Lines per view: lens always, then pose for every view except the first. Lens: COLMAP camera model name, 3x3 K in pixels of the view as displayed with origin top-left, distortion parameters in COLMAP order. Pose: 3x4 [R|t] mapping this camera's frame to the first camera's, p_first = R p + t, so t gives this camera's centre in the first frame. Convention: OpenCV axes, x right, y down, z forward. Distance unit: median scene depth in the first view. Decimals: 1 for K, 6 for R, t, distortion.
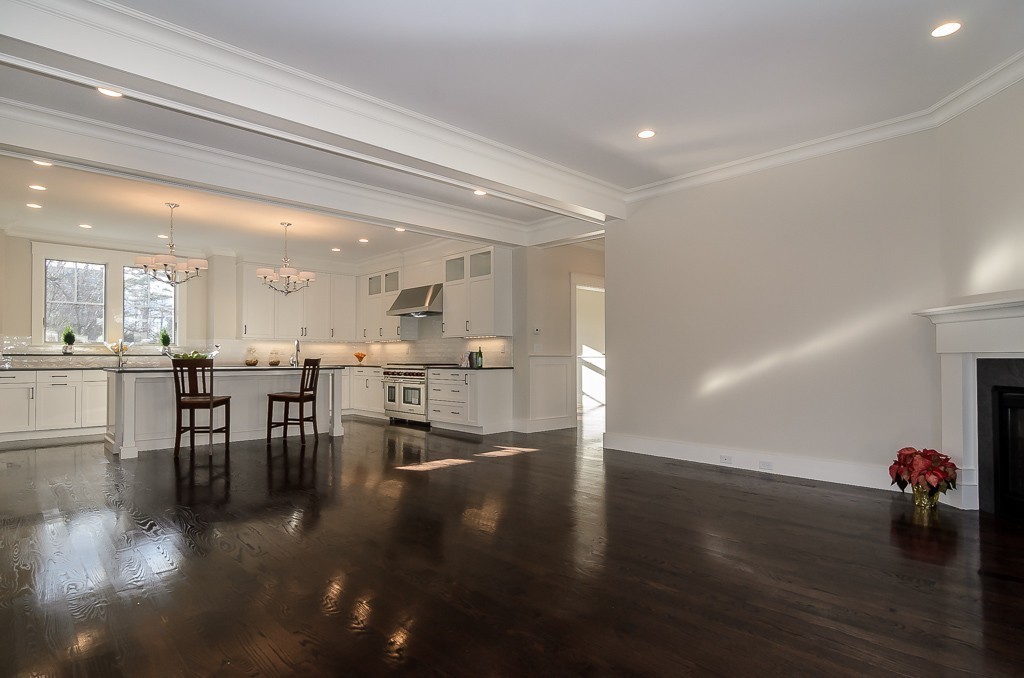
lens RADIAL K [[533.7, 0, 510.0], [0, 533.7, 349.0], [0, 0, 1]] dist [-0.003130, -0.000463]
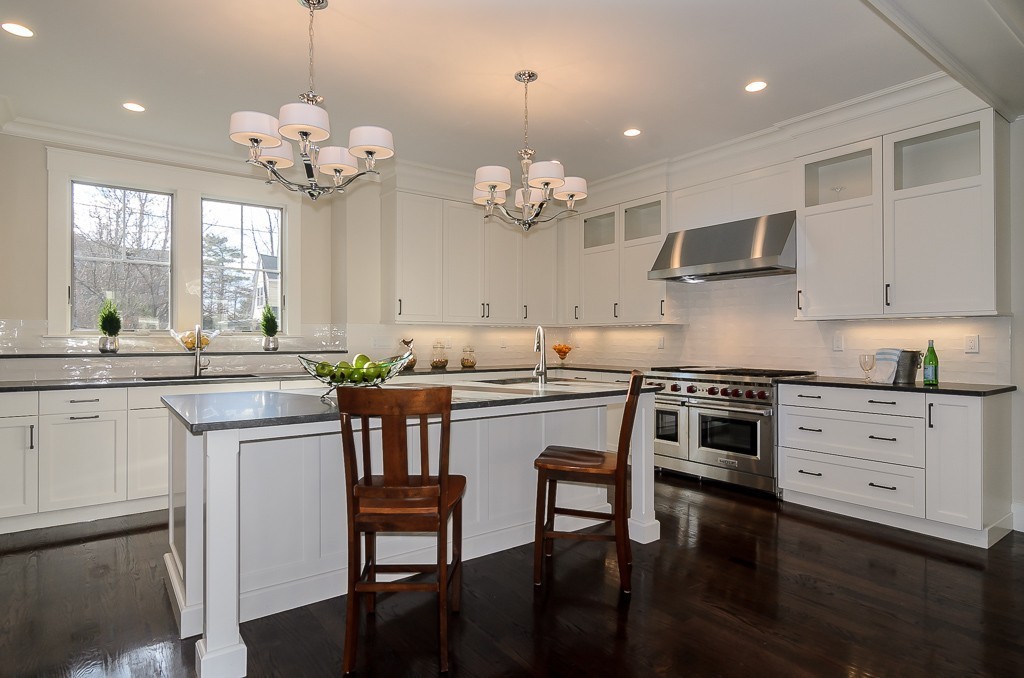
lens RADIAL K [[574.6, 0, 512.0], [0, 574.6, 339.0], [0, 0, 1]] dist [-0.003342, -0.000483]
pose [[0.991525, 0.001553, -0.129909, -0.311048], [0.000332, 0.999895, 0.014481, -0.011471], [0.129918, -0.014401, 0.991420, 0.425800]]
